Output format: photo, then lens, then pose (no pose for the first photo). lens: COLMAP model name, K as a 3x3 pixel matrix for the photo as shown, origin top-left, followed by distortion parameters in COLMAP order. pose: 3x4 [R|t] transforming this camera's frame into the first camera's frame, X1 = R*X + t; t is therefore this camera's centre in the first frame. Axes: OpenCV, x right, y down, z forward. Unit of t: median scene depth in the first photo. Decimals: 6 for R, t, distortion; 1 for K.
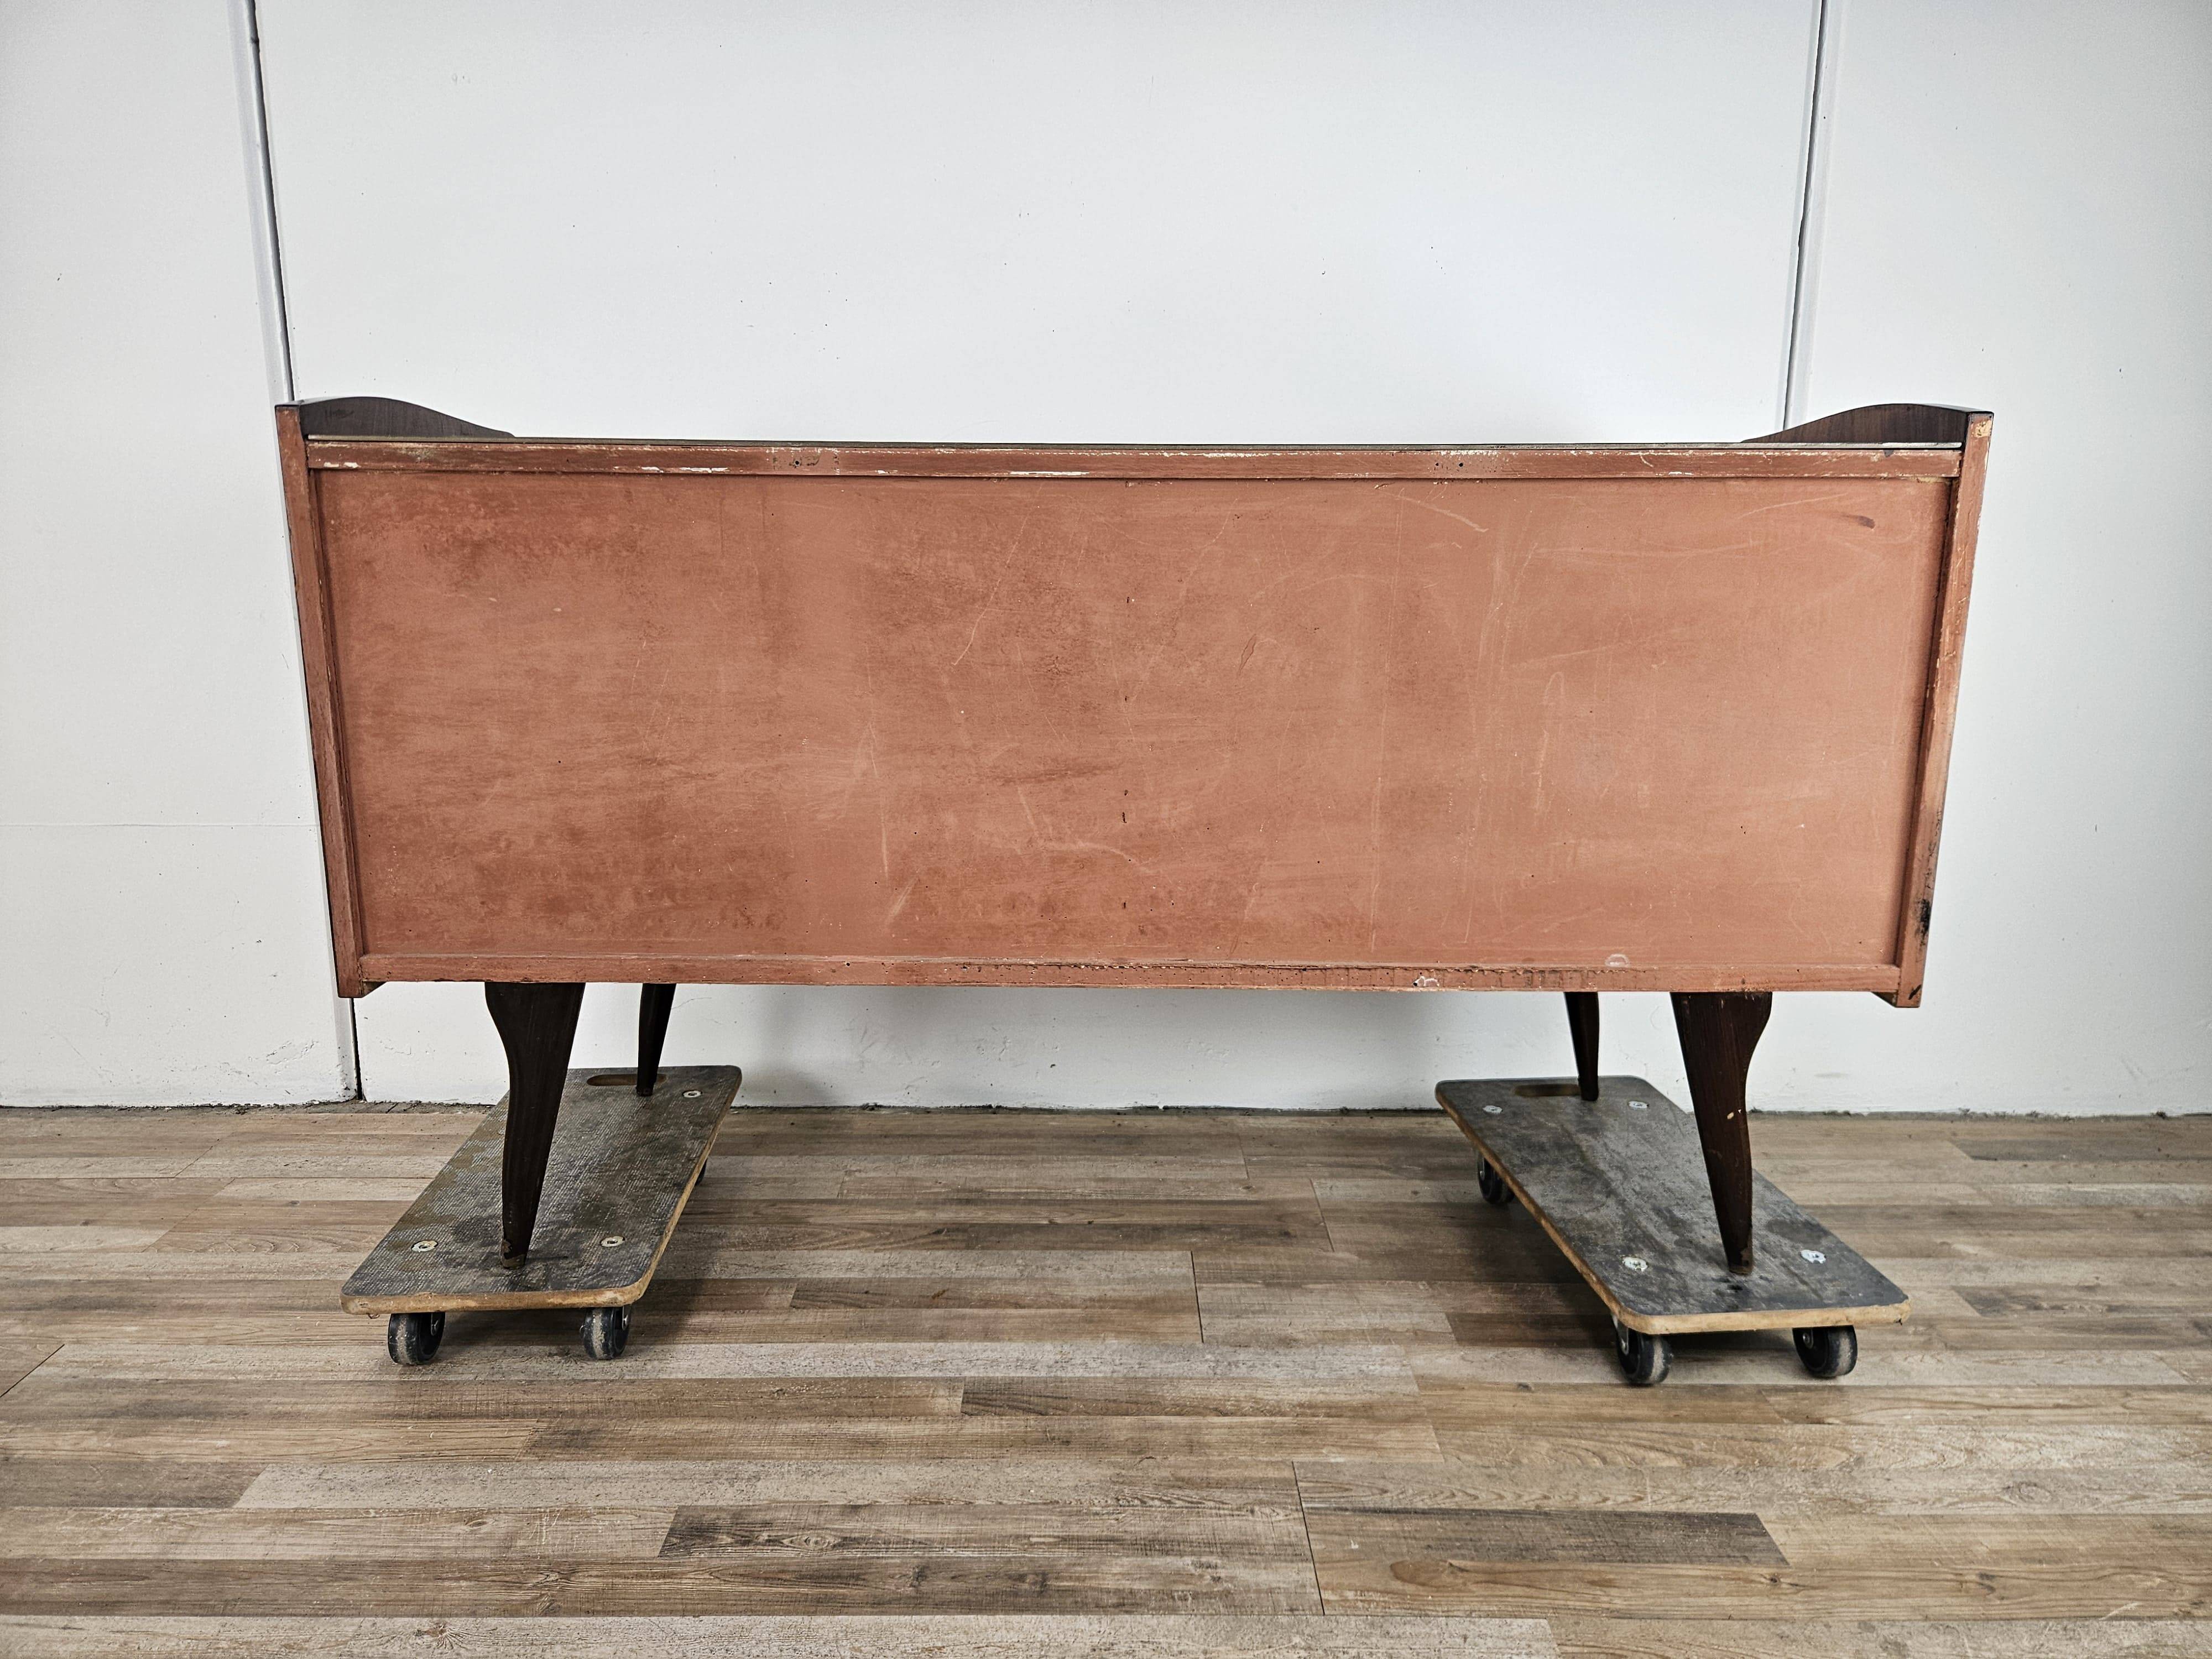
lens RADIAL K [[1491.6, 0, 1102.5], [0, 1491.6, 803.9], [0, 0, 1]] dist [0.049957, -0.052685]
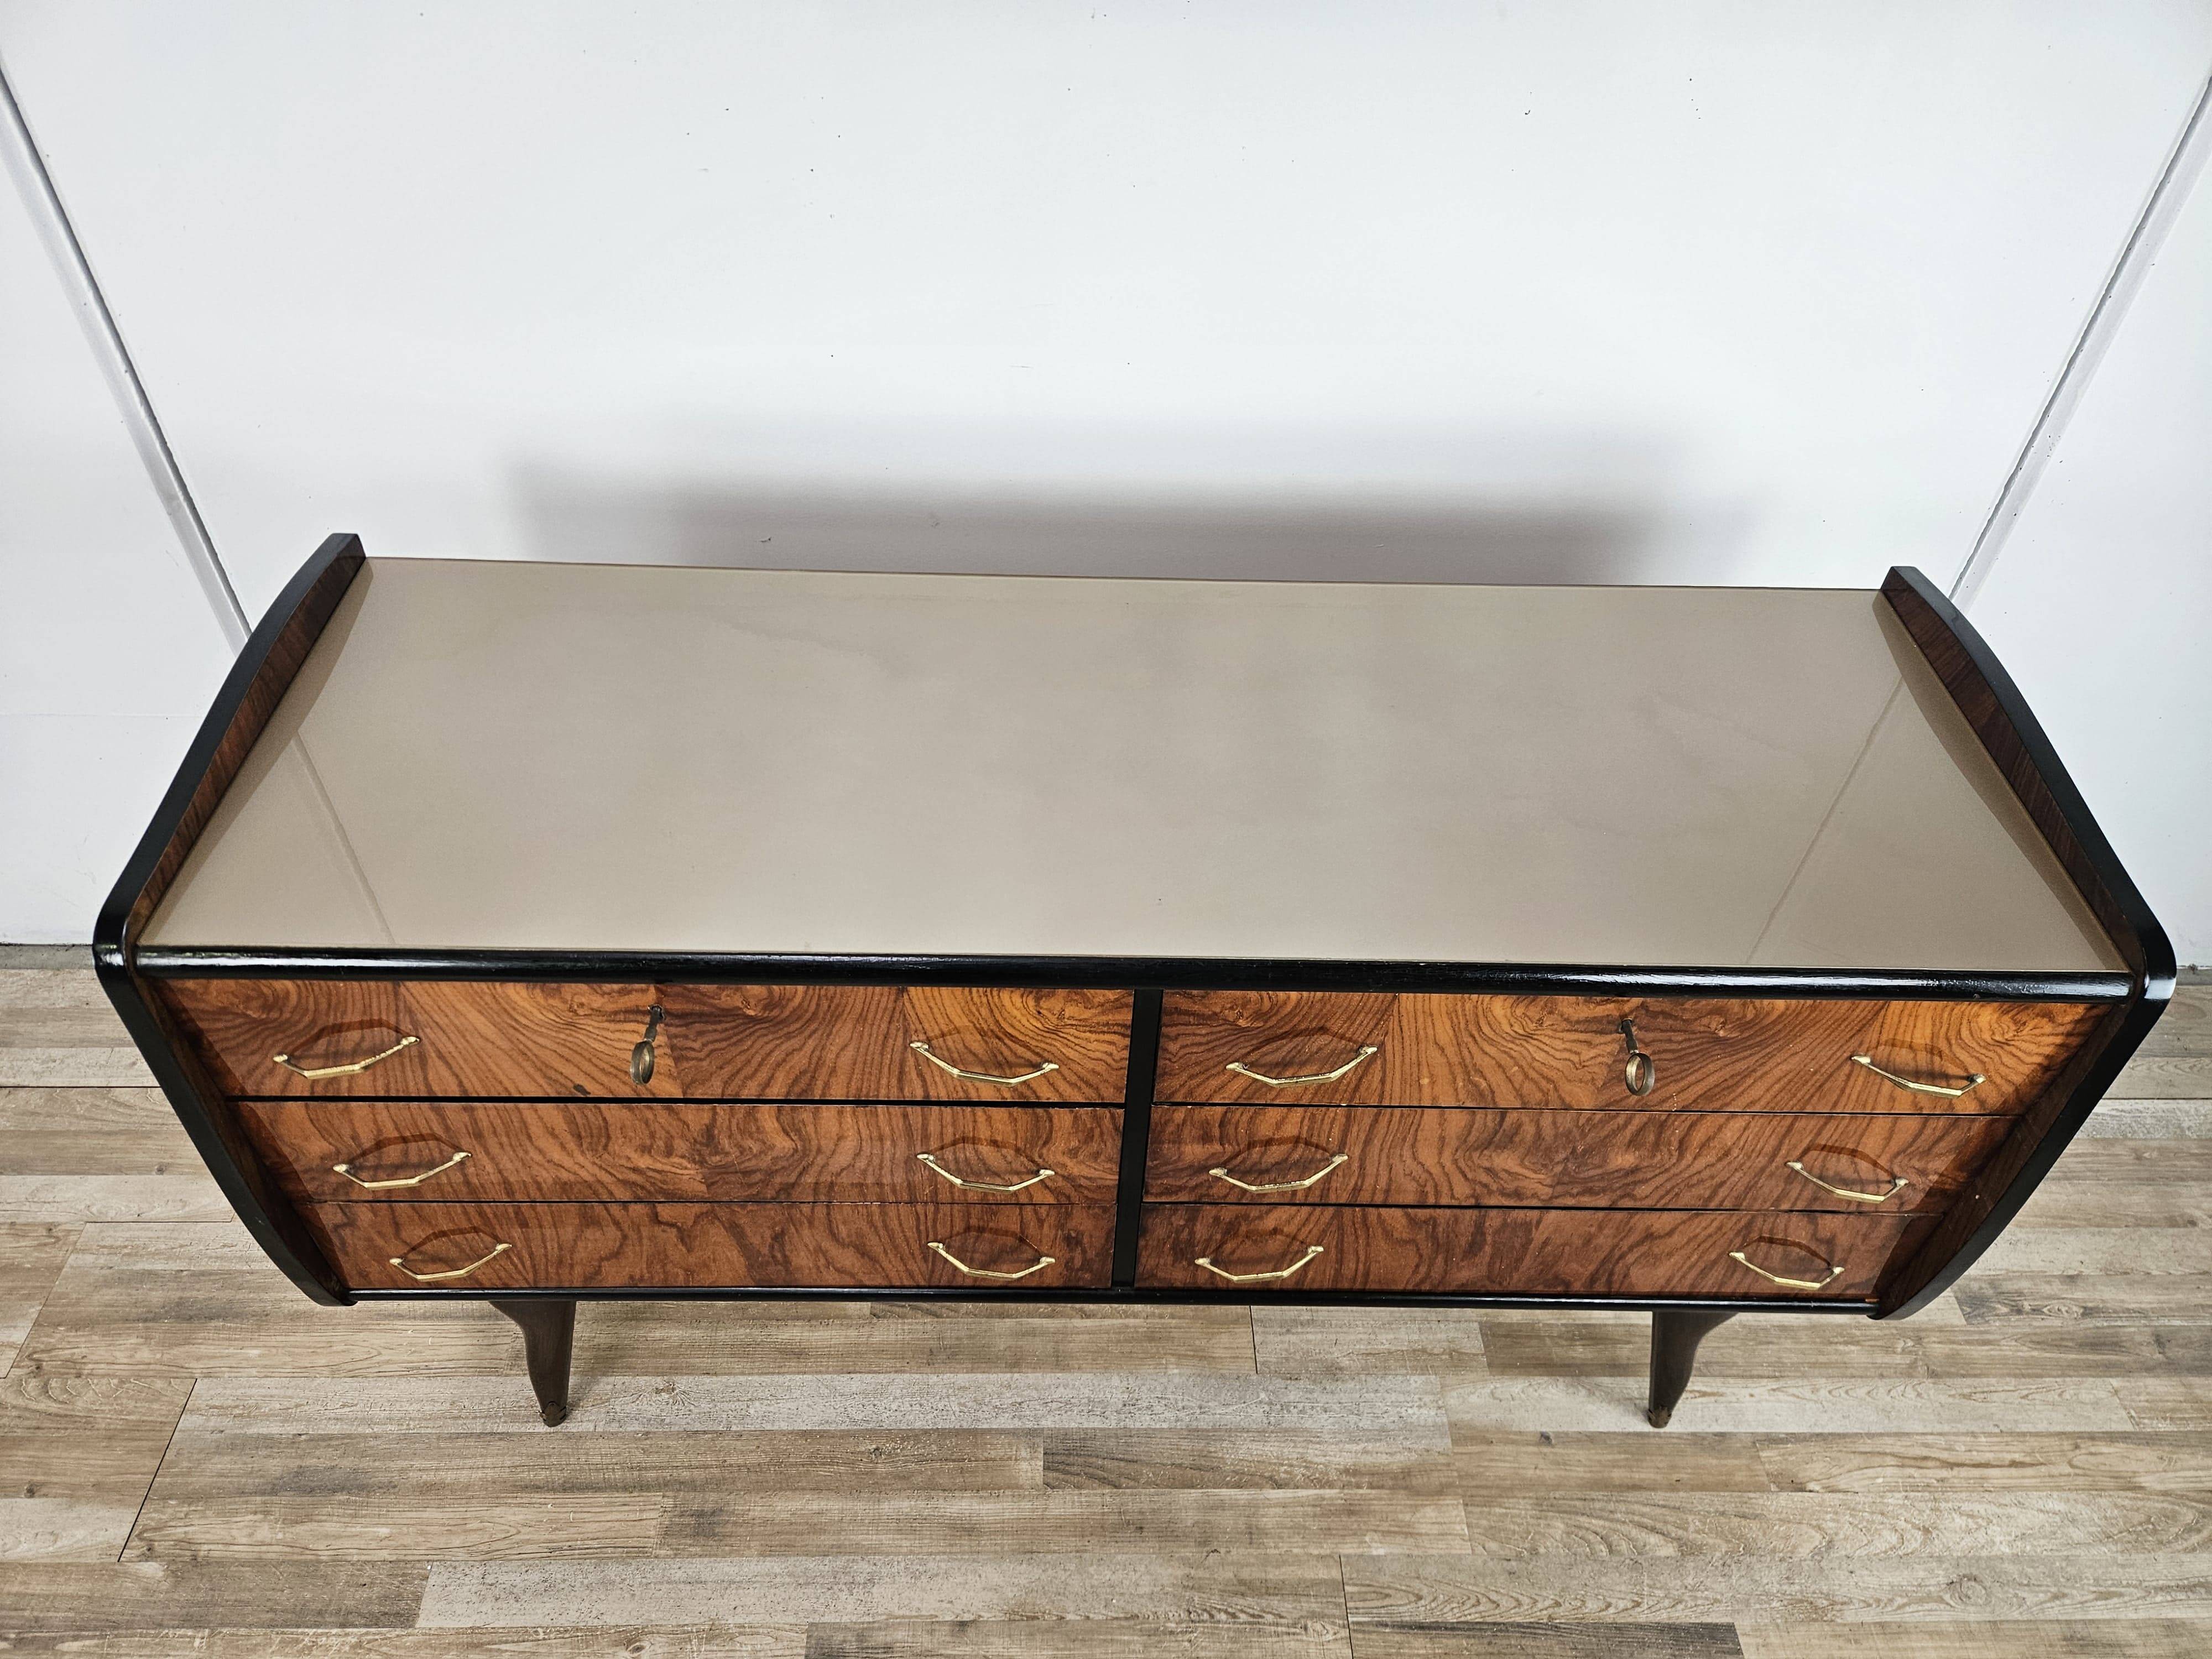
lens RADIAL K [[1491.6, 0, 1096.2], [0, 1491.6, 818.0], [0, 0, 1]] dist [0.049957, -0.052685]
pose [[0.999576, 0.011976, 0.026543, -0.090159], [-0.024394, 0.842167, 0.538664, -0.609693], [-0.015902, -0.539083, 0.842102, 0.325097]]
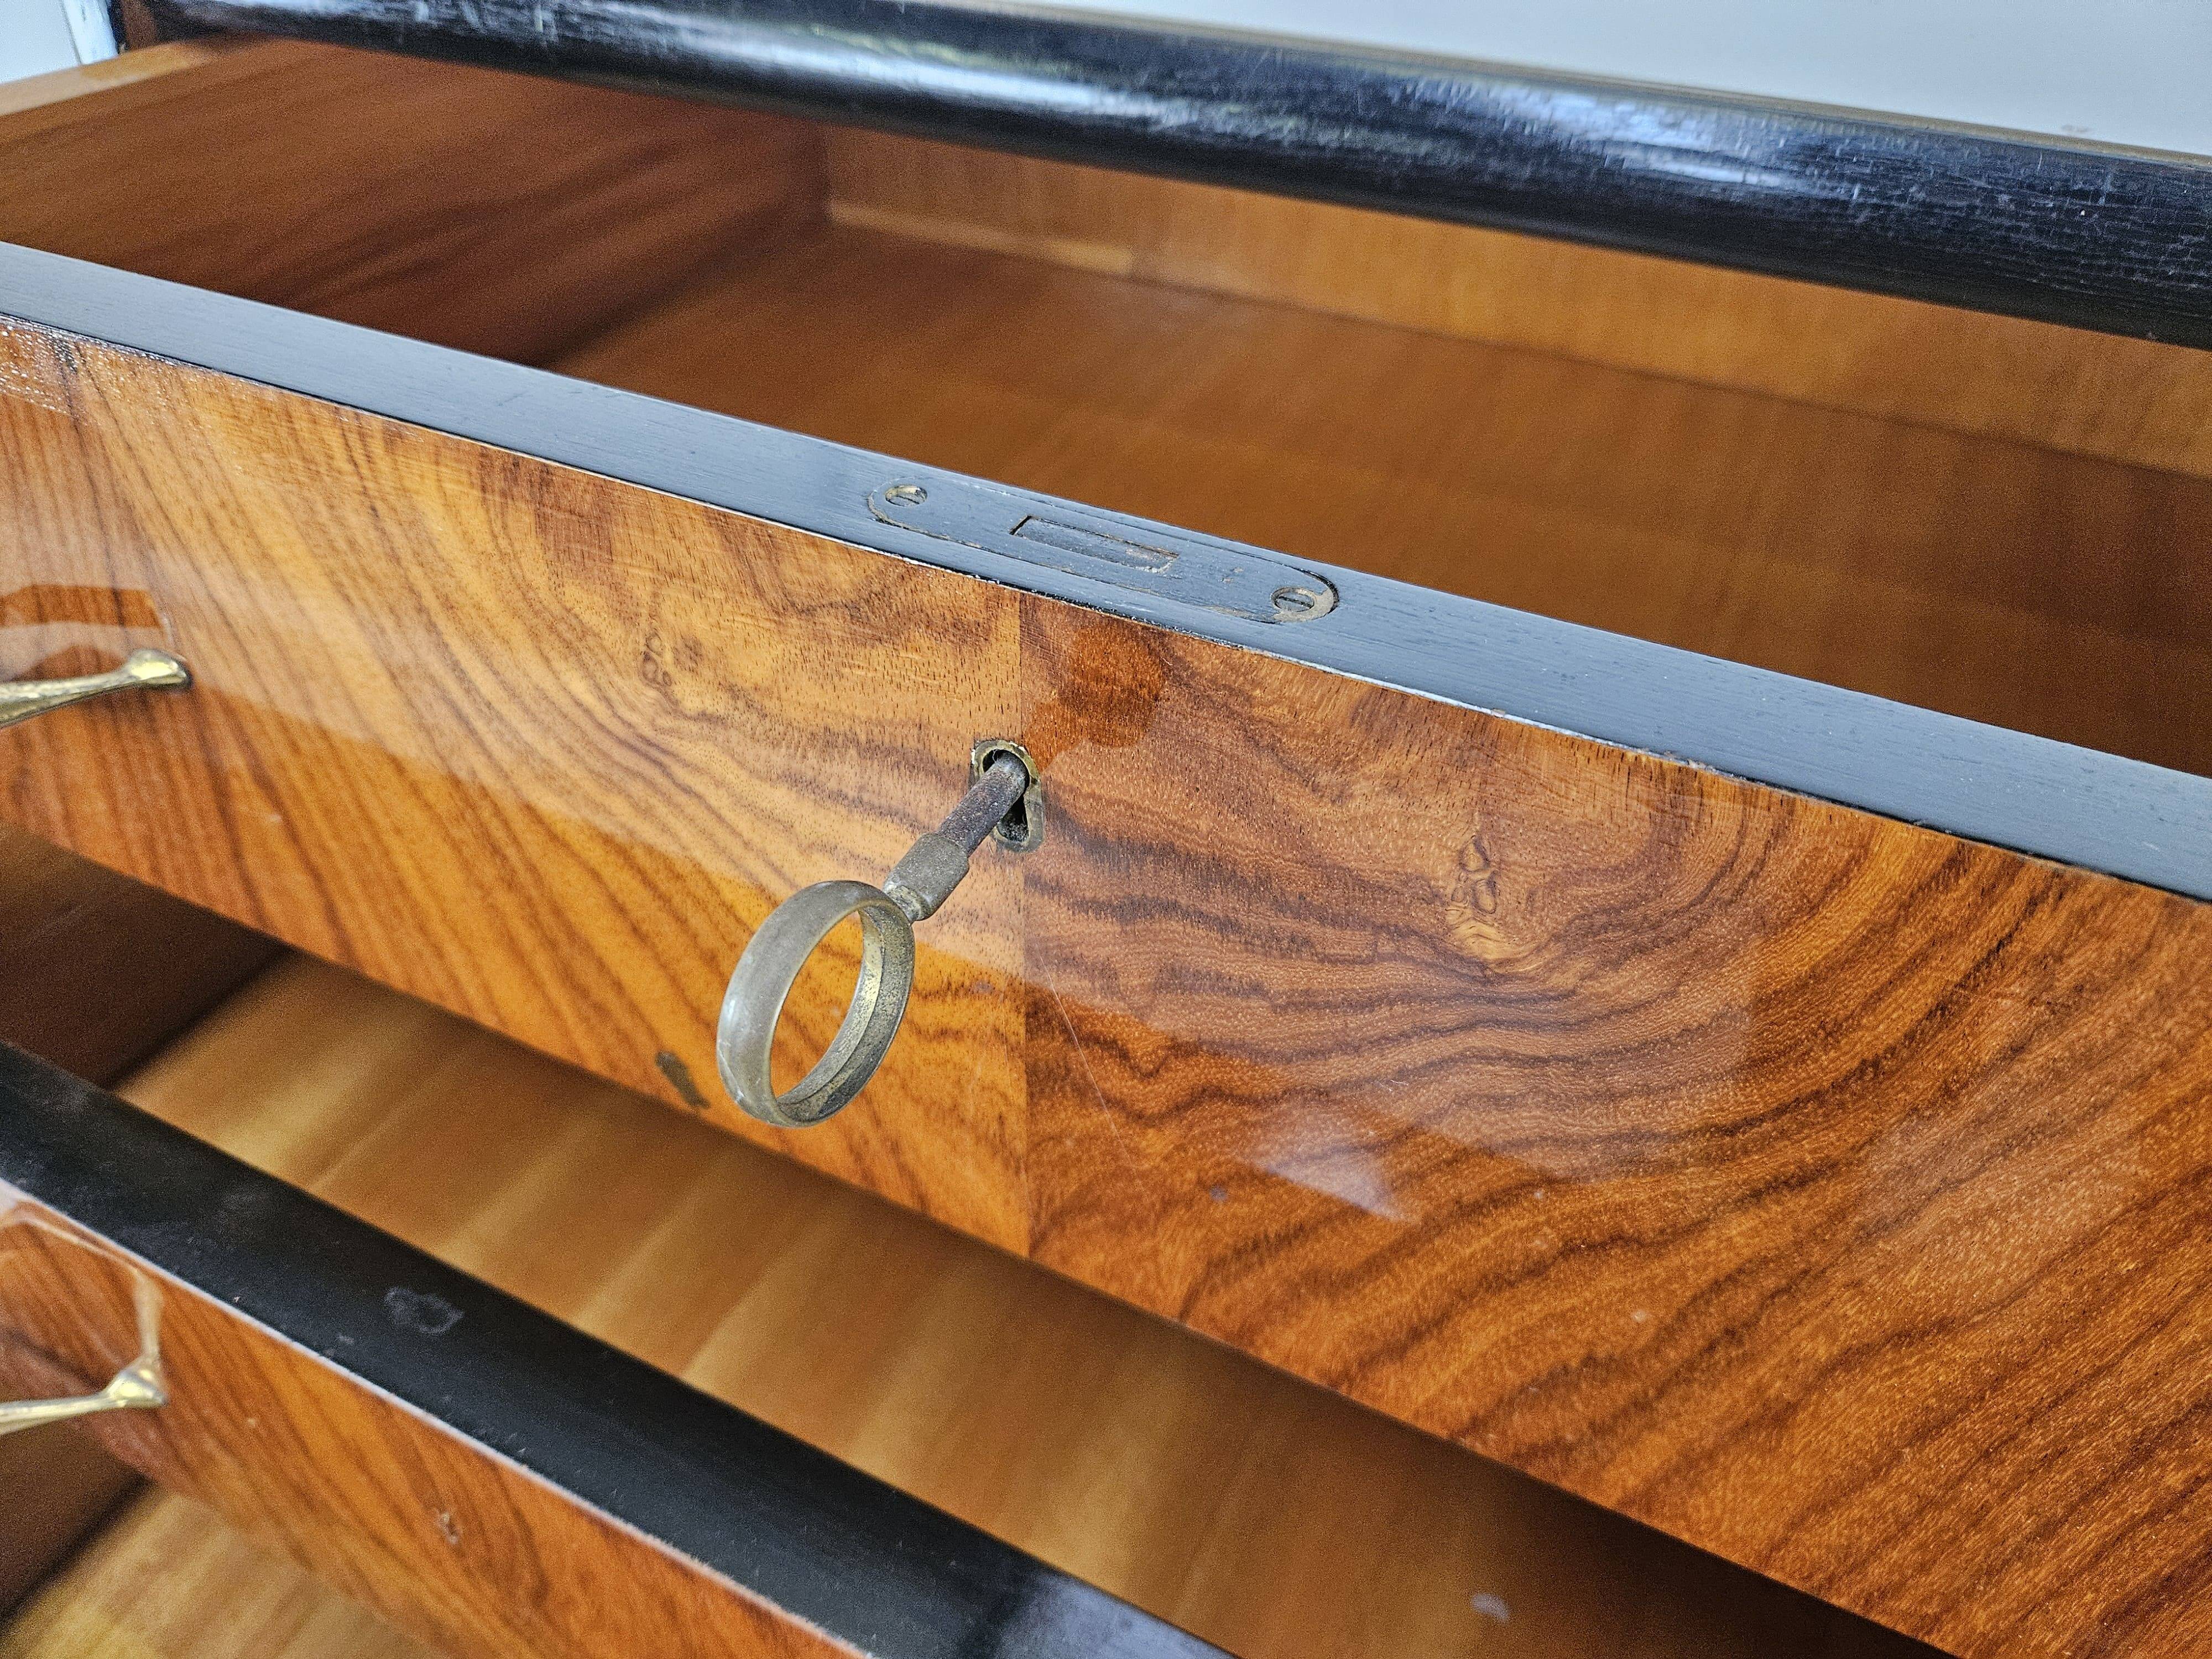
lens RADIAL K [[1491.6, 0, 1104.6], [0, 1491.6, 801.3], [0, 0, 1]] dist [0.049957, -0.052685]
pose [[0.903819, 0.275333, -0.327572, -0.237776], [-0.104776, 0.884597, 0.454435, -0.169866], [0.414890, -0.376405, 0.828363, 0.807748]]
